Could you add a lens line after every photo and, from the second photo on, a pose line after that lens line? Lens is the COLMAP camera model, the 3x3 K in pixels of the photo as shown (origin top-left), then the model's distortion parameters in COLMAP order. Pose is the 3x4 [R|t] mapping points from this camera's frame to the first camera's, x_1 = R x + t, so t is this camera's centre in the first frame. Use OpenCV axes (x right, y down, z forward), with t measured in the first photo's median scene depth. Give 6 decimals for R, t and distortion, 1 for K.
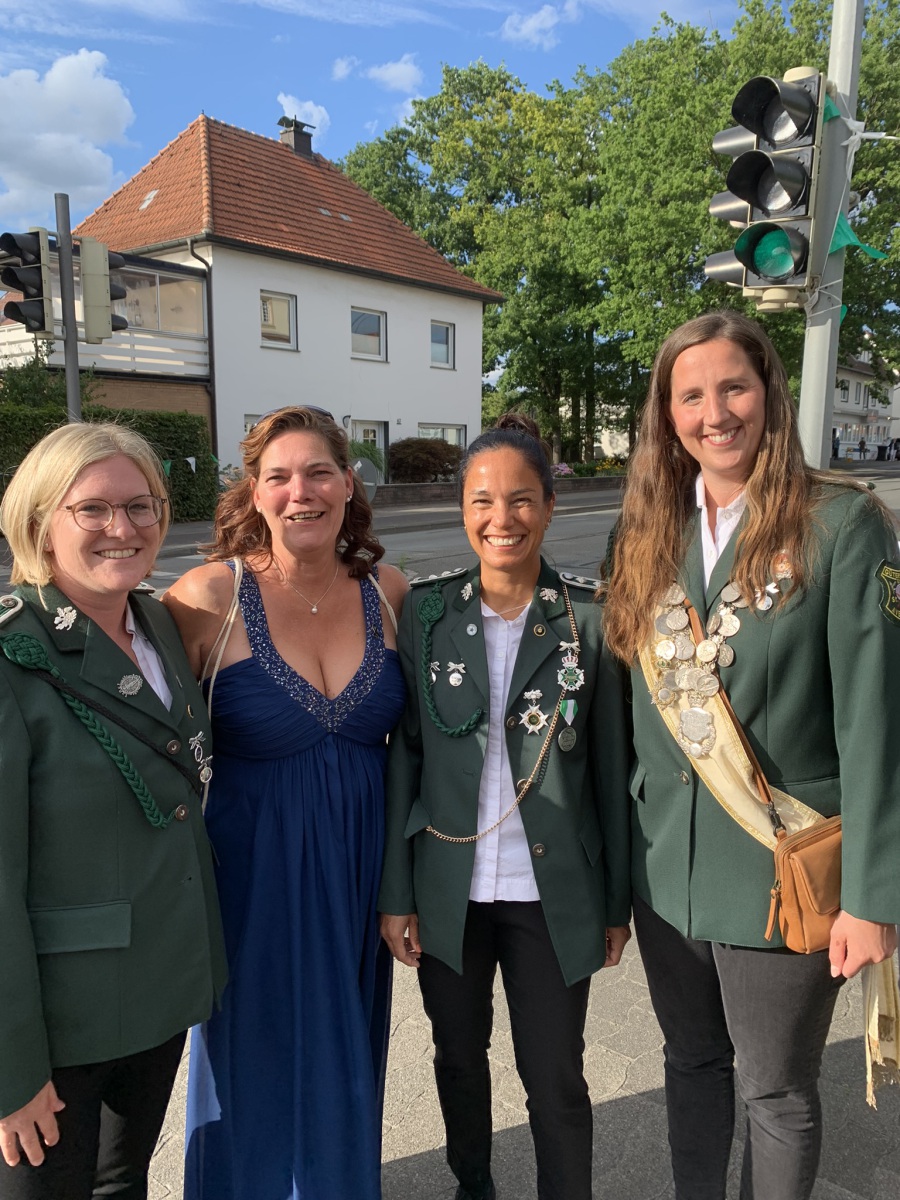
lens RADIAL K [[901.9, 0, 455.9], [0, 901.9, 602.1], [0, 0, 1]] dist [0.001531, -0.027001]
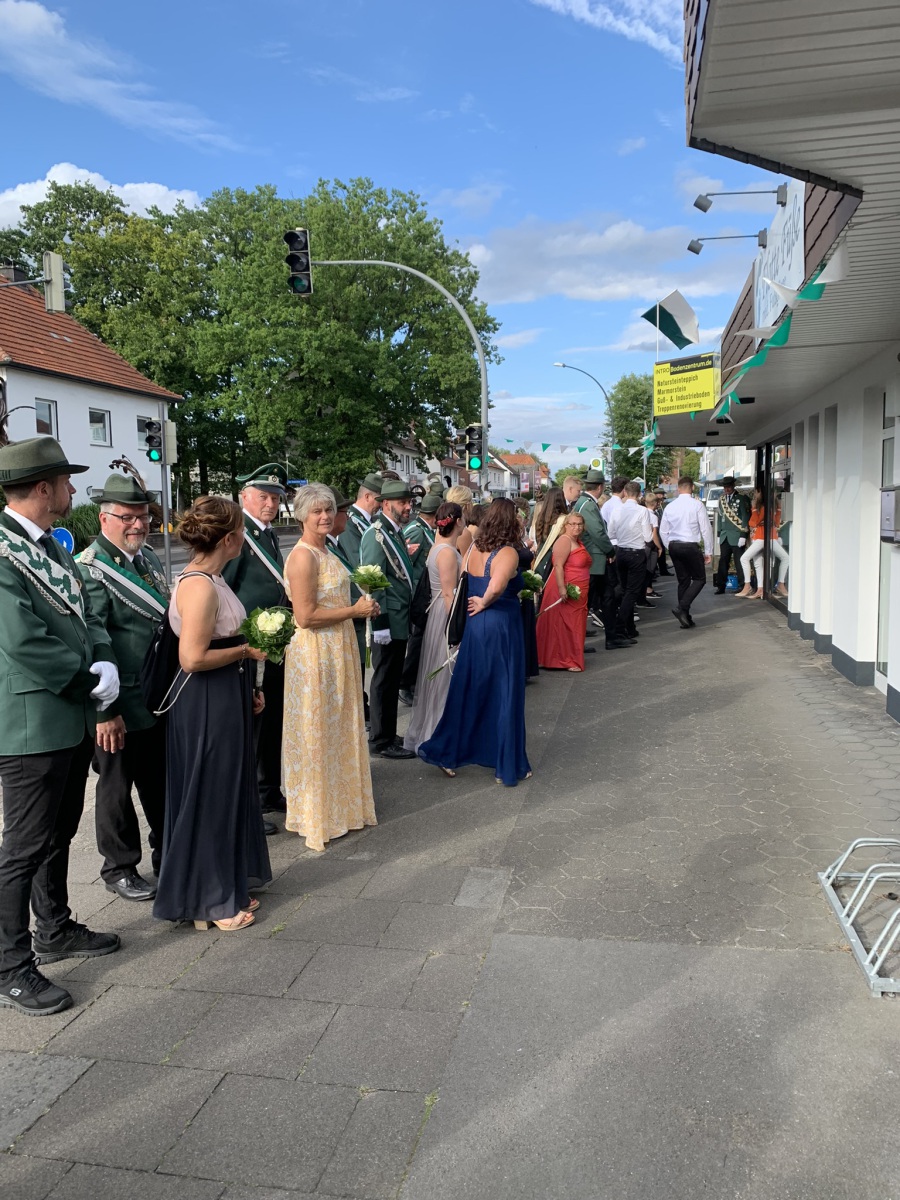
lens RADIAL K [[901.9, 0, 450.4], [0, 901.9, 598.3], [0, 0, 1]] dist [0.001531, -0.027001]
pose [[0.884429, -0.068520, 0.461617, -0.178187], [0.099905, 0.994030, -0.043863, 0.047496], [-0.455855, 0.084912, 0.885994, -0.276818]]
